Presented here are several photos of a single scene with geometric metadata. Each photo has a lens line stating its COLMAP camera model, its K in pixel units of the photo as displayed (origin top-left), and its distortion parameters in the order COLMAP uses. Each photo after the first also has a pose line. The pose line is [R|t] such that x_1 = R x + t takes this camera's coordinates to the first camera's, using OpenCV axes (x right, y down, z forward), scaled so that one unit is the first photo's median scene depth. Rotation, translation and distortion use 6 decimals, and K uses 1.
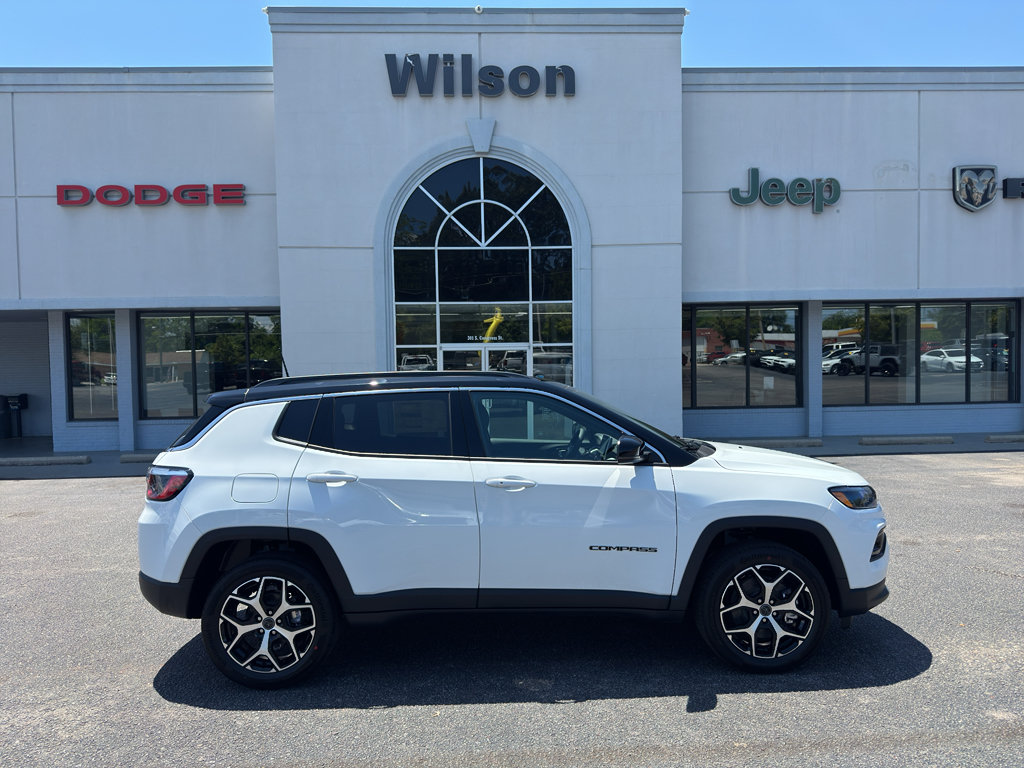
lens RADIAL K [[736.5, 0, 507.4], [0, 736.5, 390.9], [0, 0, 1]] dist [0.041915, -0.041883]
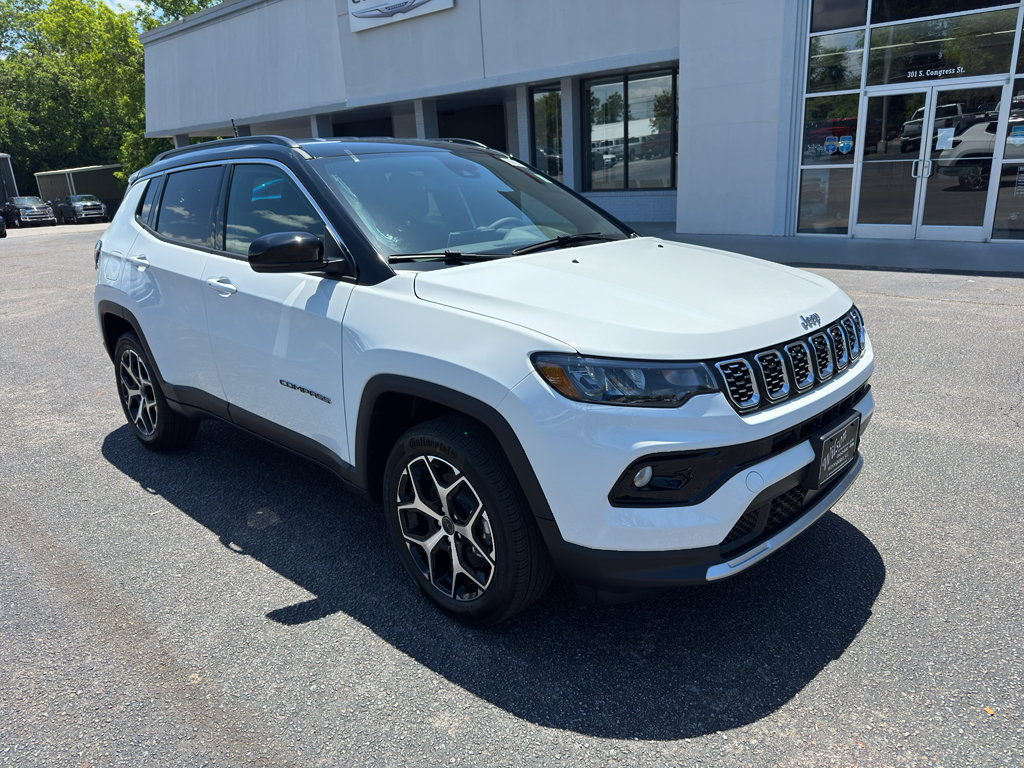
lens RADIAL K [[736.5, 0, 507.8], [0, 736.5, 382.4], [0, 0, 1]] dist [0.041915, -0.041883]
pose [[0.705440, 0.185171, -0.684153, 0.749034], [0.022272, 0.959001, 0.282526, 0.005026], [0.708419, -0.214542, 0.672394, 0.613621]]
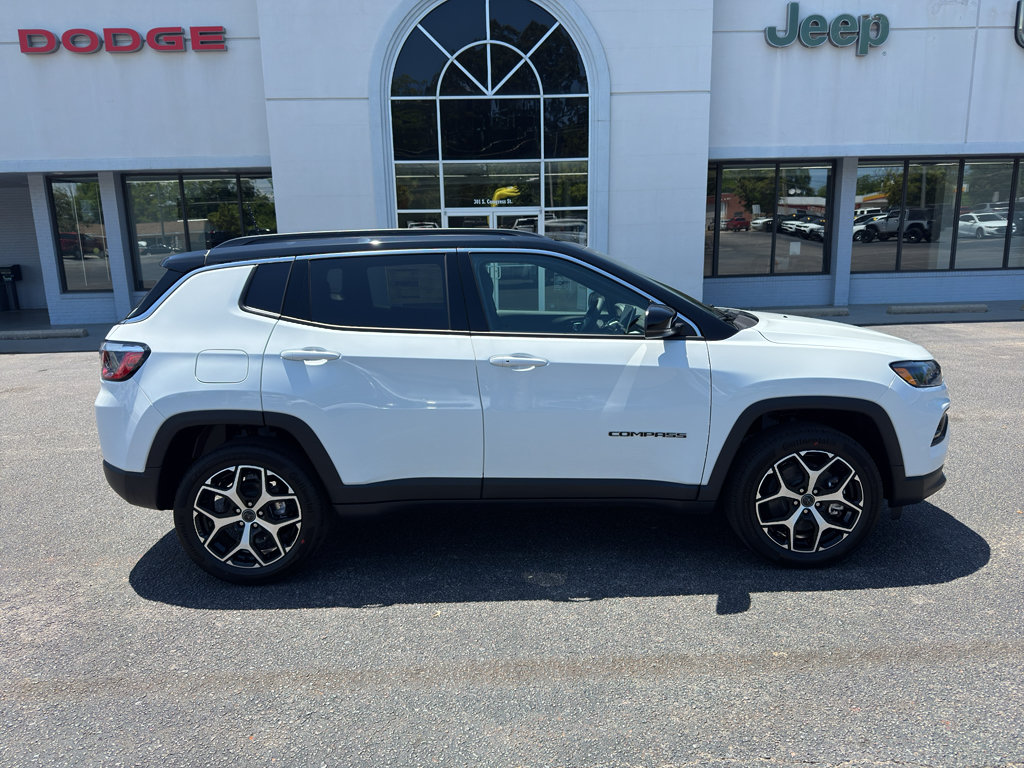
lens RADIAL K [[736.5, 0, 508.5], [0, 736.5, 388.5], [0, 0, 1]] dist [0.041915, -0.041883]
pose [[0.999895, -0.003301, -0.014098, 0.004374], [0.005635, 0.985613, 0.168924, 0.011962], [0.013337, -0.168986, 0.985528, 0.140312]]
